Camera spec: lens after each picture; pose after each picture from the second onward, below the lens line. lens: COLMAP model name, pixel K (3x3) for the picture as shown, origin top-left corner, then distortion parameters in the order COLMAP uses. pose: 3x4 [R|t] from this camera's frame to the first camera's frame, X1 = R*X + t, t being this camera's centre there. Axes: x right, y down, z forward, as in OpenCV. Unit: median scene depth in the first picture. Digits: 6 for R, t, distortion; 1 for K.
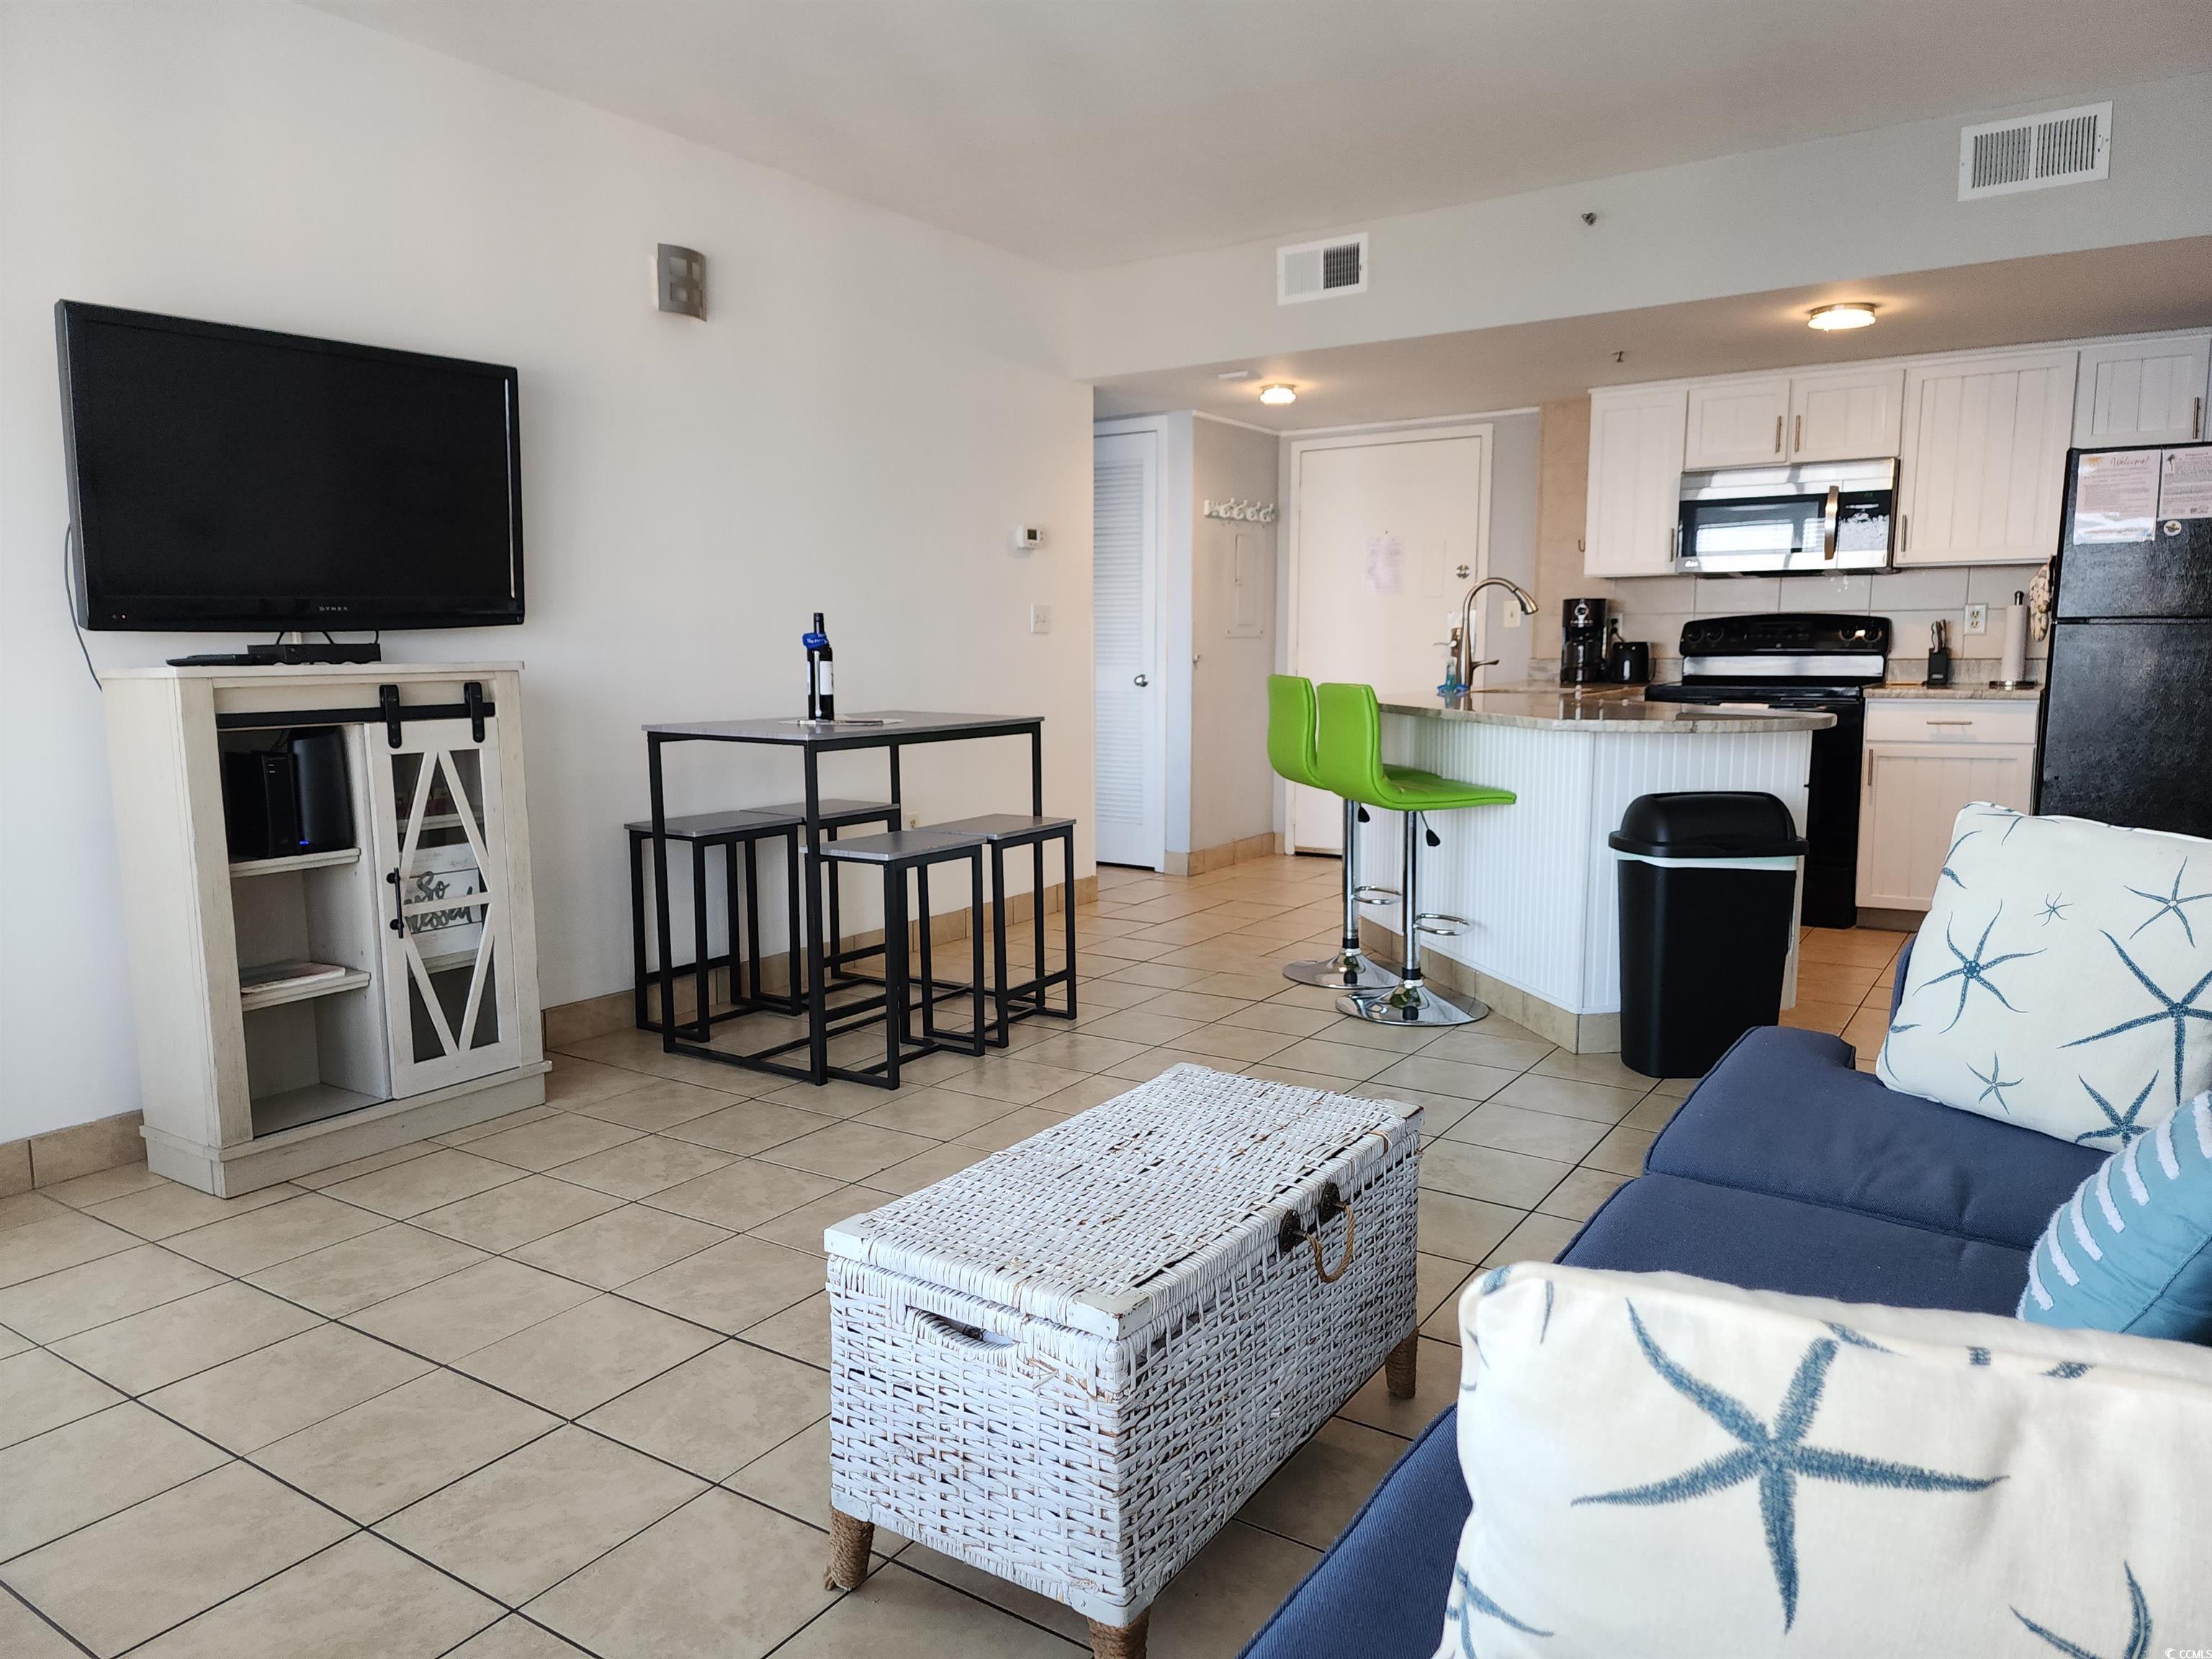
lens RADIAL K [[1494.0, 0, 1095.1], [0, 1494.0, 846.9], [0, 0, 1]] dist [0.074173, -0.076550]
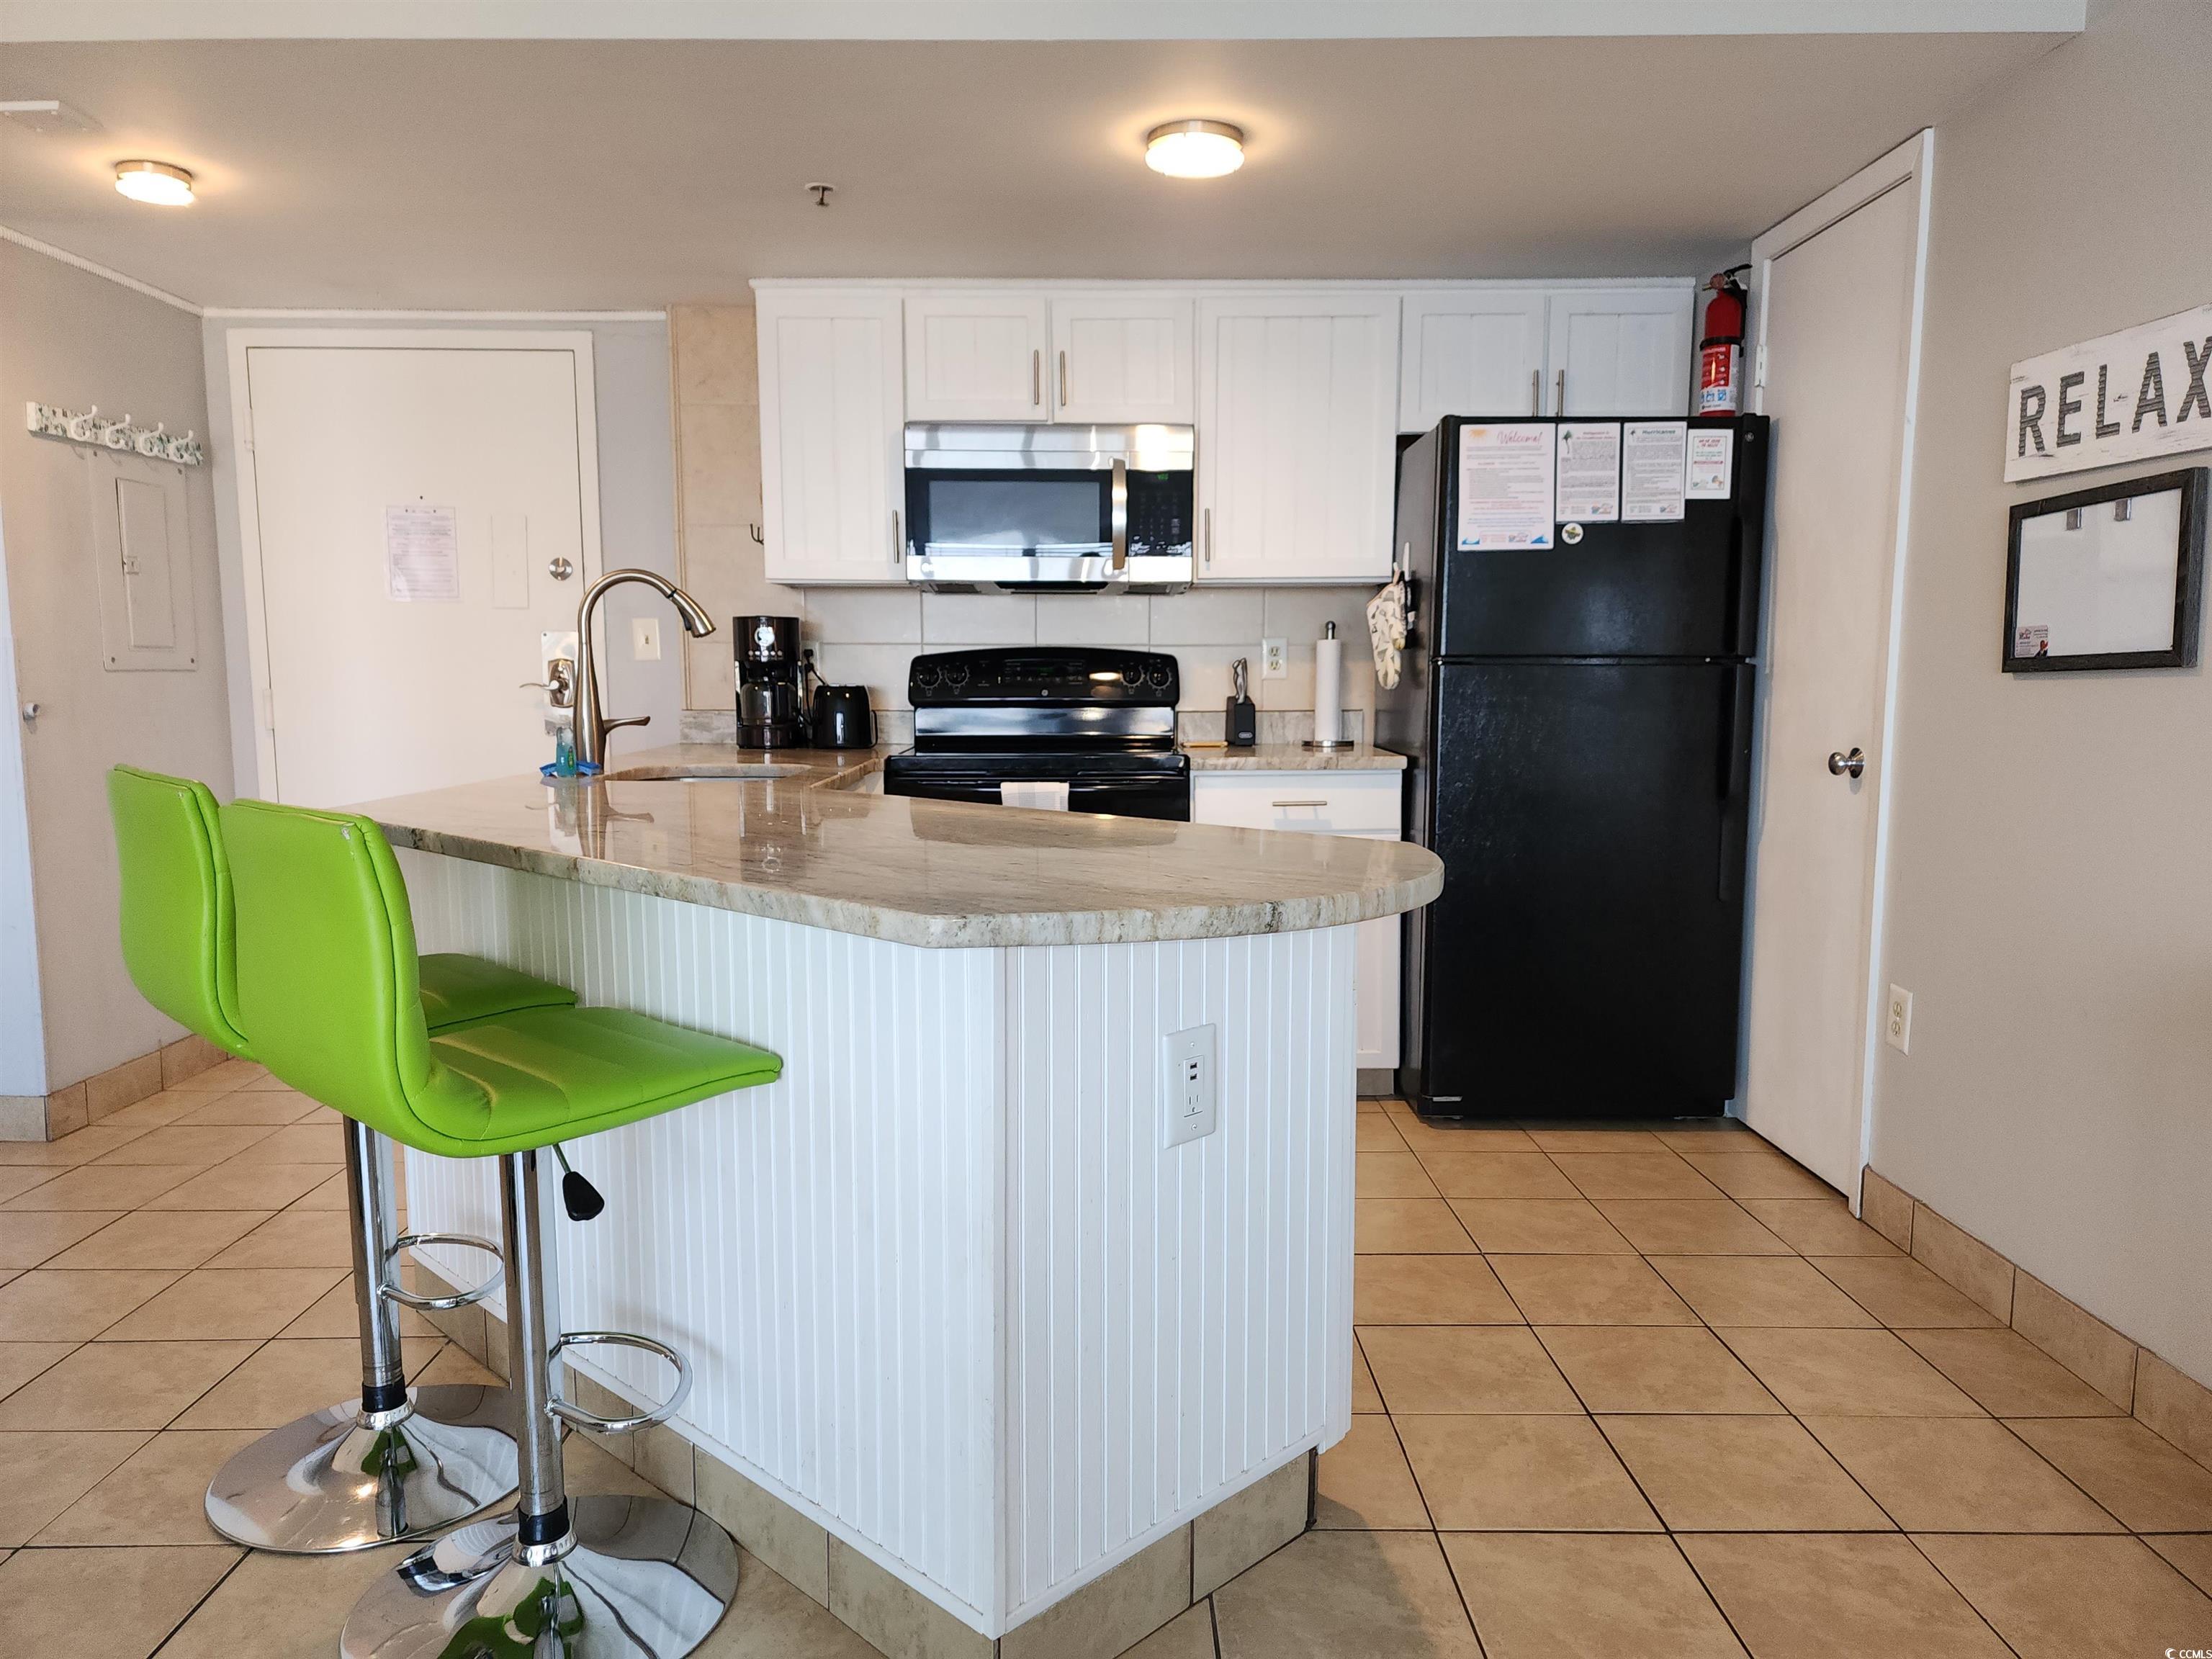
lens RADIAL K [[1494.0, 0, 1095.1], [0, 1494.0, 846.9], [0, 0, 1]] dist [0.074173, -0.076550]
pose [[0.830217, -0.060358, 0.554164, 0.088941], [0.073054, 0.997328, -0.000818, -0.061344], [-0.552633, 0.041163, 0.832407, 0.427891]]
